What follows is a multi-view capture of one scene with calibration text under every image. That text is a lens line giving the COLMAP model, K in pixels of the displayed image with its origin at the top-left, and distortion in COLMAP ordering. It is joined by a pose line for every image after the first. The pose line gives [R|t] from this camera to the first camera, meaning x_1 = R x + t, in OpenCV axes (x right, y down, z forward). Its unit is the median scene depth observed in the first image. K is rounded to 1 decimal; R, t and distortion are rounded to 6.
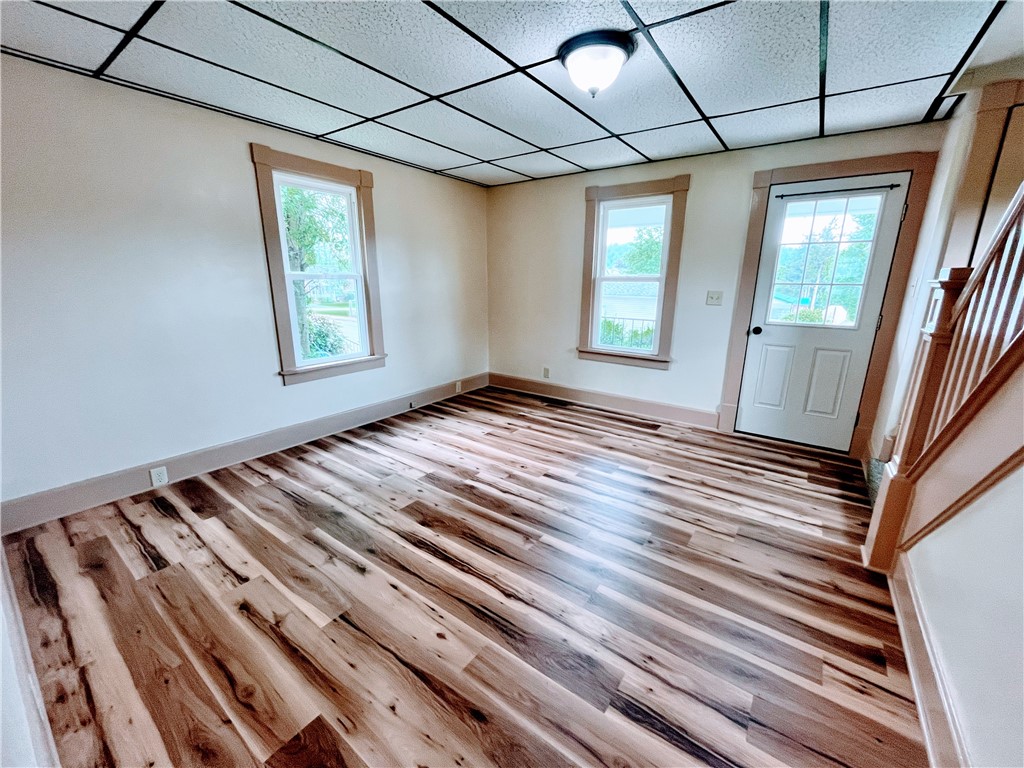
lens RADIAL K [[410.8, 0, 507.9], [0, 410.8, 381.5], [0, 0, 1]] dist [0.000307, 0.000221]
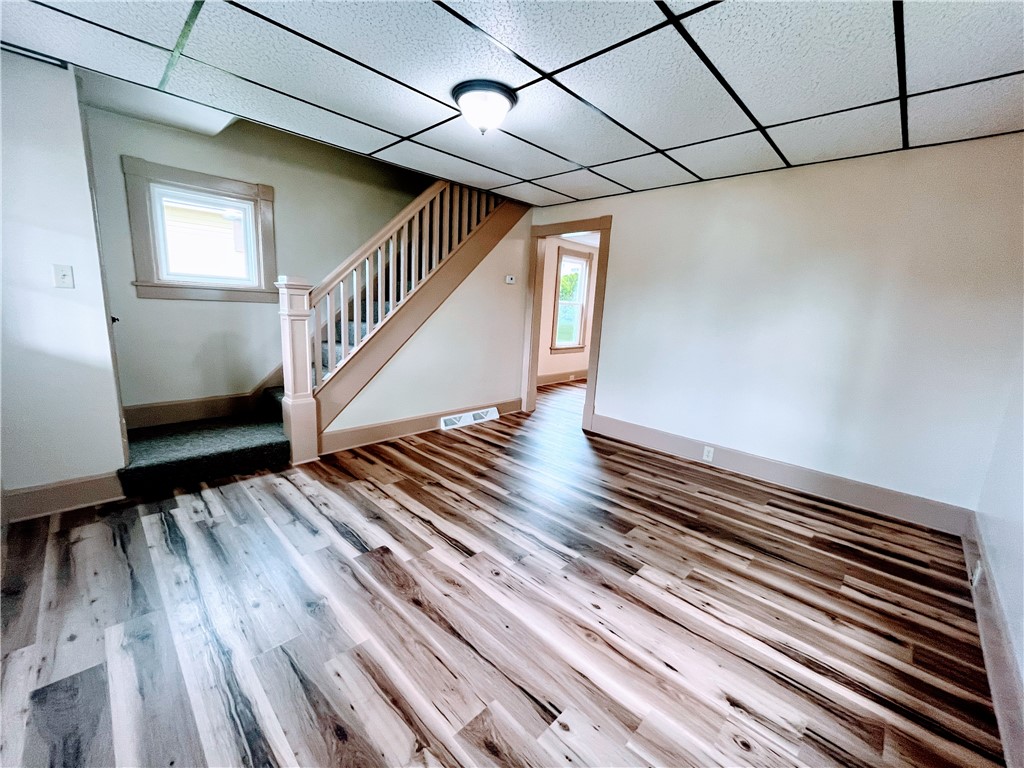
lens RADIAL K [[410.8, 0, 507.9], [0, 410.8, 381.5], [0, 0, 1]] dist [0.000307, 0.000221]
pose [[-0.987823, -0.084037, 0.130934, -0.048524], [-0.022049, 0.908694, 0.416880, -0.403395], [-0.154013, 0.408916, -0.899482, 1.696940]]
